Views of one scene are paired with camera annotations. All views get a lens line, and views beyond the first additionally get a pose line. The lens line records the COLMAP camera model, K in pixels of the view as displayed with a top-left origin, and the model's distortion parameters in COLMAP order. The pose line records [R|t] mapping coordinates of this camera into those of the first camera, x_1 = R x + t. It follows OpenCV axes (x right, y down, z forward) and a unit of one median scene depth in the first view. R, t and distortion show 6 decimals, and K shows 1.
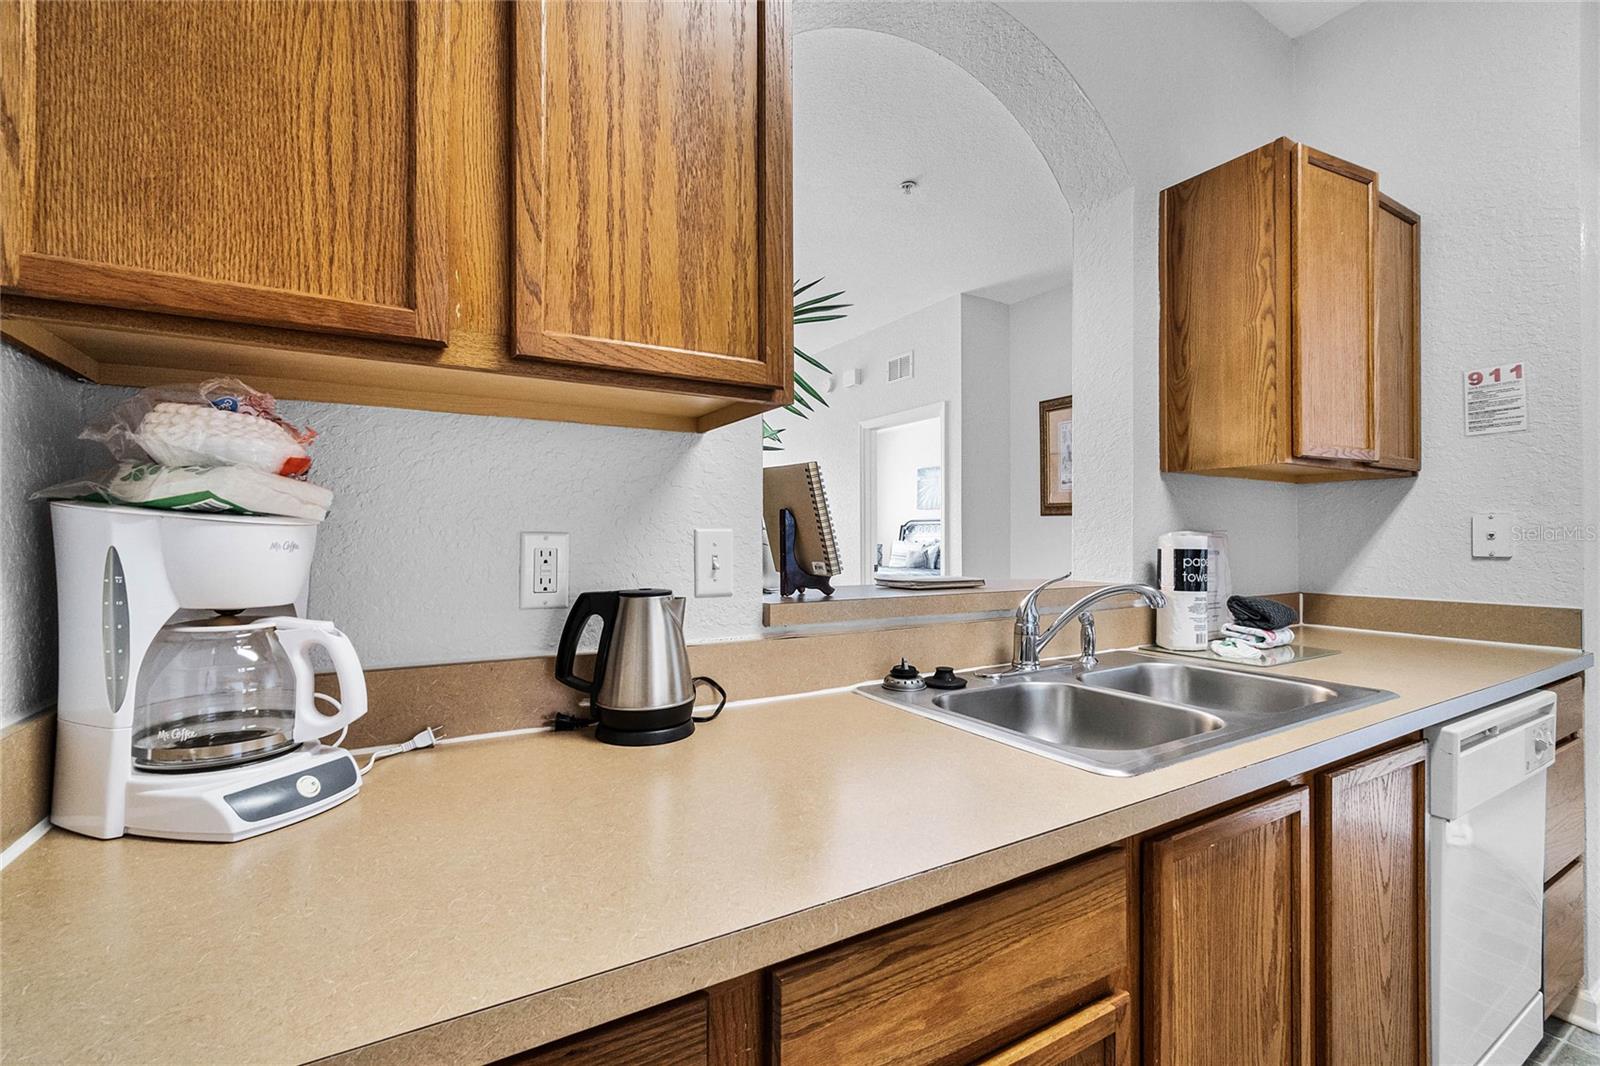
lens RADIAL K [[690.8, 0, 790.3], [0, 690.8, 534.8], [0, 0, 1]] dist [-0.003366, 0.000733]
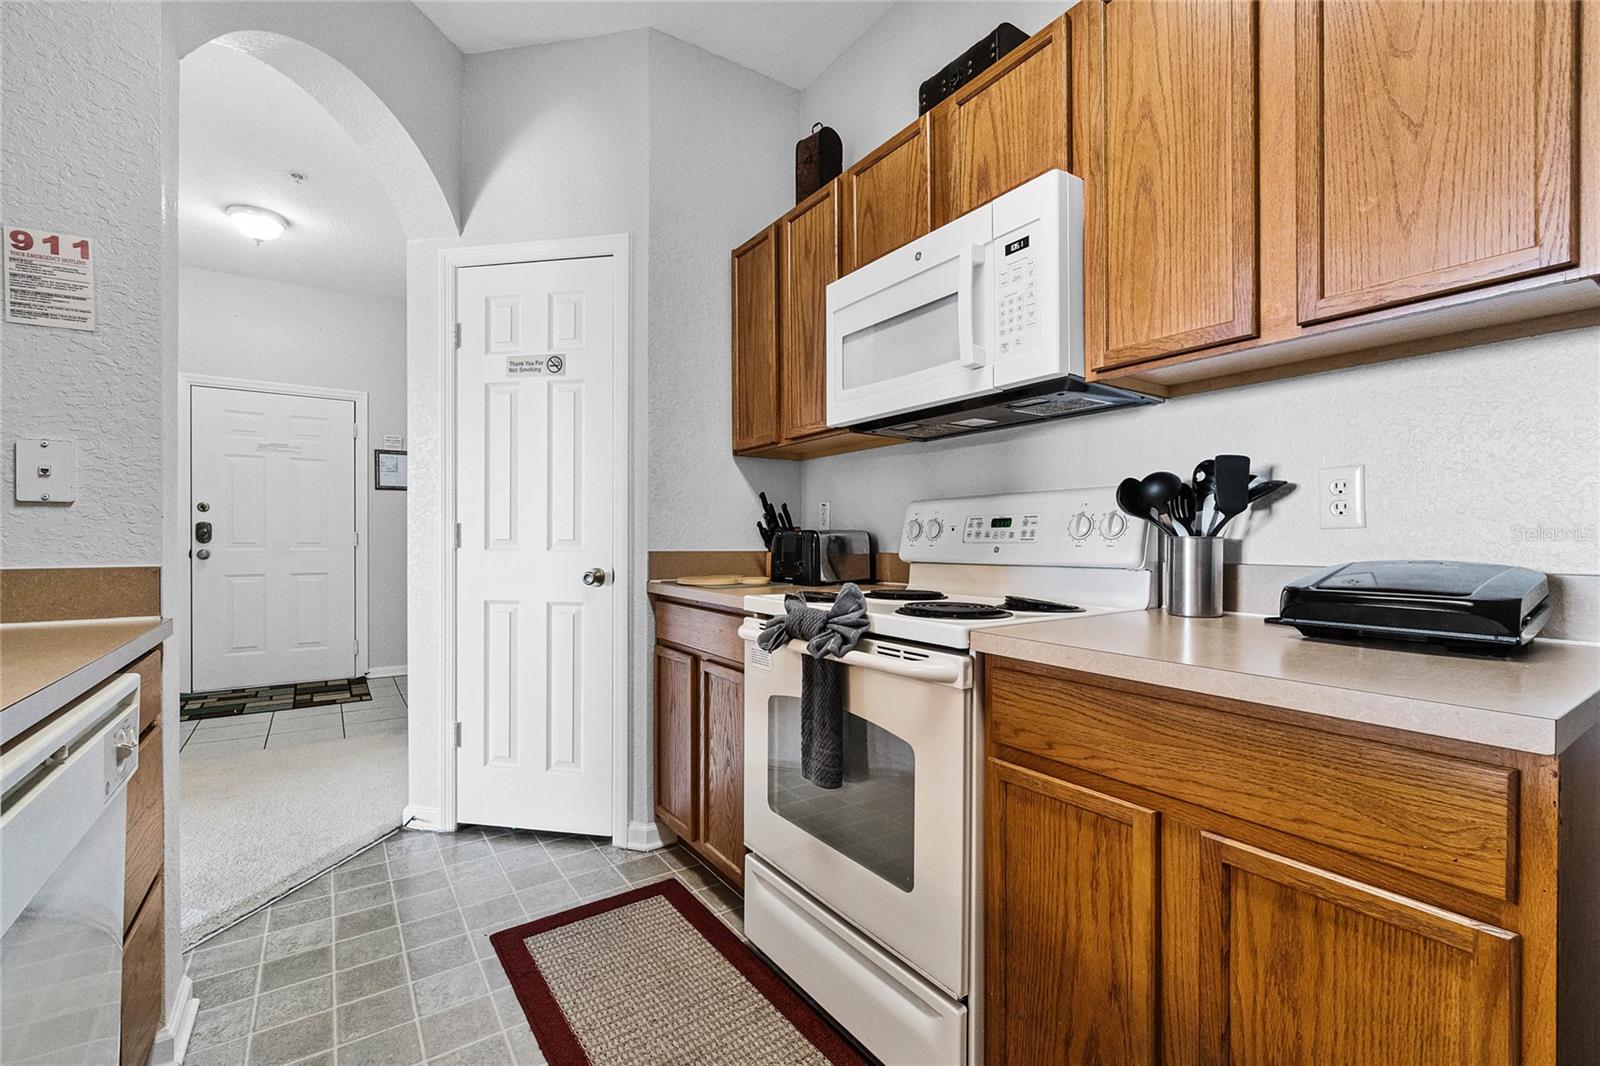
lens RADIAL K [[690.8, 0, 796.6], [0, 690.8, 535.6], [0, 0, 1]] dist [-0.003366, 0.000733]
pose [[-0.063006, 0.001691, 0.998012, 0.274910], [-0.000078, 0.999999, -0.001699, 0.068875], [-0.998013, -0.000185, -0.063006, 0.285807]]
